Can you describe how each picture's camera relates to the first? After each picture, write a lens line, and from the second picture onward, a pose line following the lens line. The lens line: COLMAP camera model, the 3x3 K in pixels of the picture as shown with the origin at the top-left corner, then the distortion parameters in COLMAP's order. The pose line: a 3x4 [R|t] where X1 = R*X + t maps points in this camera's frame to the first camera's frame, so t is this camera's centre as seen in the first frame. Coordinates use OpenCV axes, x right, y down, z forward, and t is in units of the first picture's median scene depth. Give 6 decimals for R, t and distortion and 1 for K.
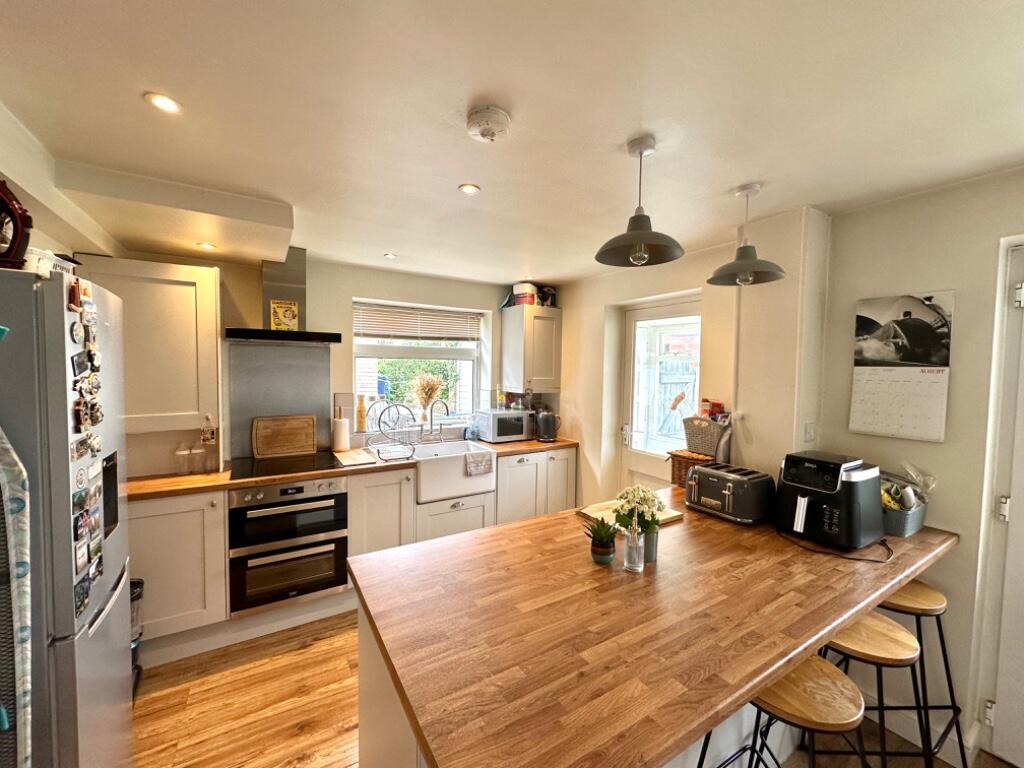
lens RADIAL K [[412.6, 0, 512.0], [0, 412.6, 384.0], [0, 0, 1]] dist [-0.004352, 0.000321]
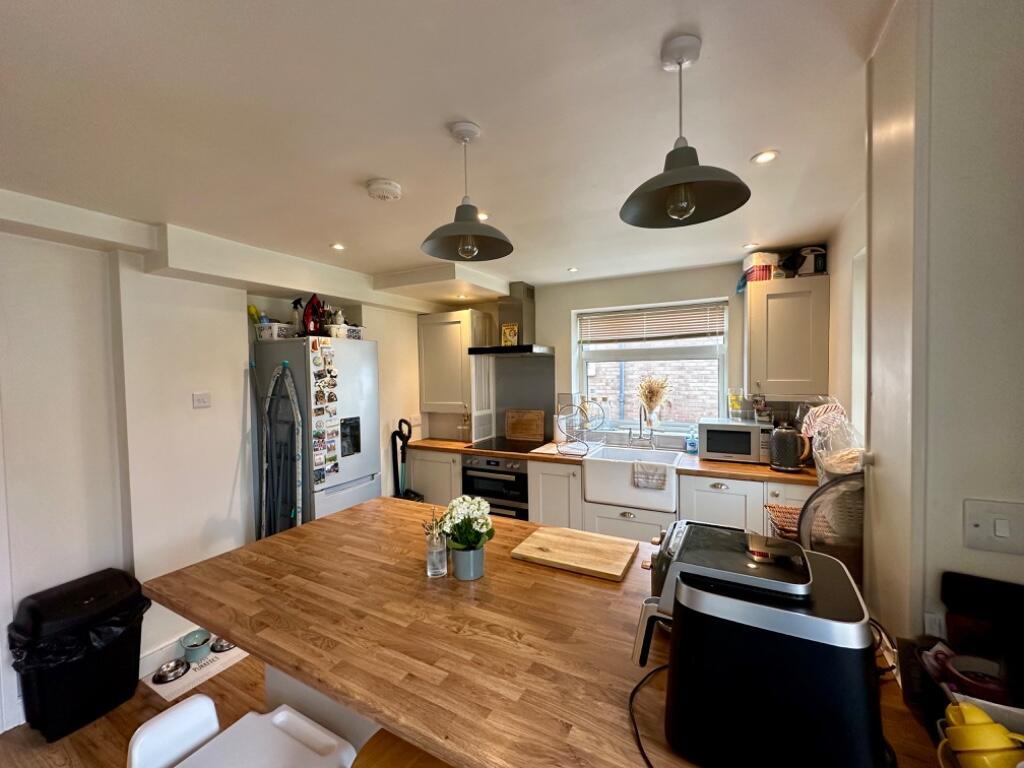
lens RADIAL K [[410.3, 0, 506.6], [0, 410.3, 385.3], [0, 0, 1]] dist [-0.000356, 0.000191]
pose [[0.494369, 0.007425, -0.869220, 0.589421], [-0.010715, 0.999940, 0.002447, -0.003235], [0.869186, 0.008104, 0.494419, 0.315586]]
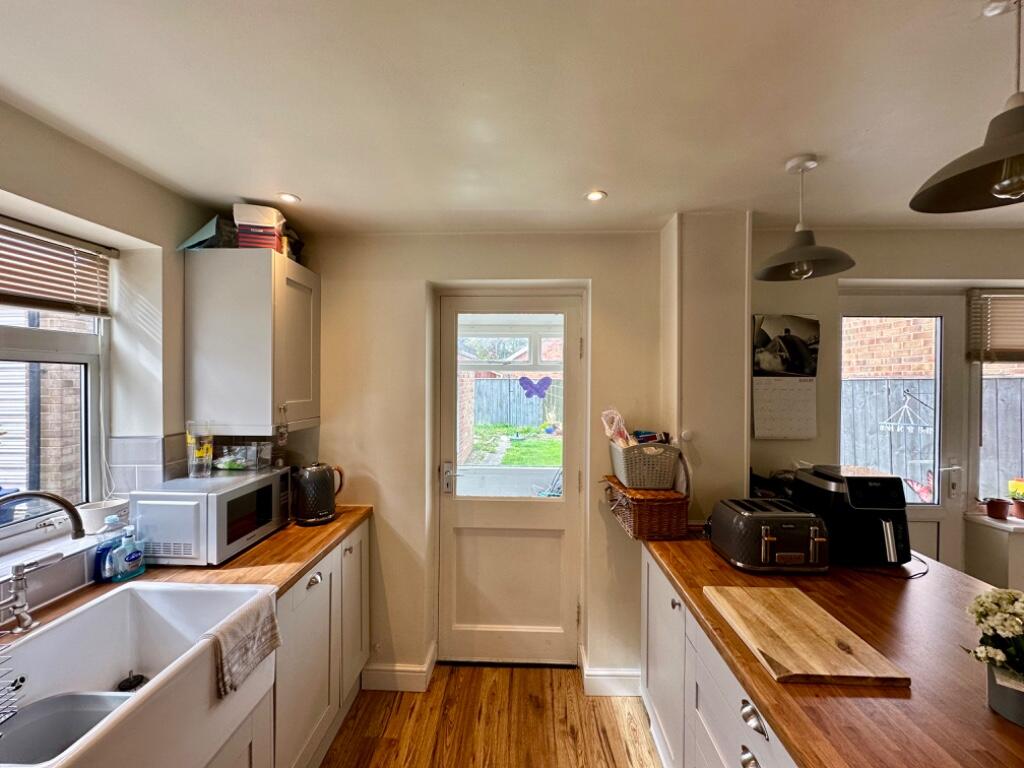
lens RADIAL K [[412.6, 0, 512.0], [0, 412.6, 384.0], [0, 0, 1]] dist [-0.004352, 0.000321]
pose [[0.553408, -0.023836, 0.832569, -0.276499], [0.038533, 0.999253, 0.002996, -0.035488], [-0.832019, 0.030423, 0.553913, 0.646259]]
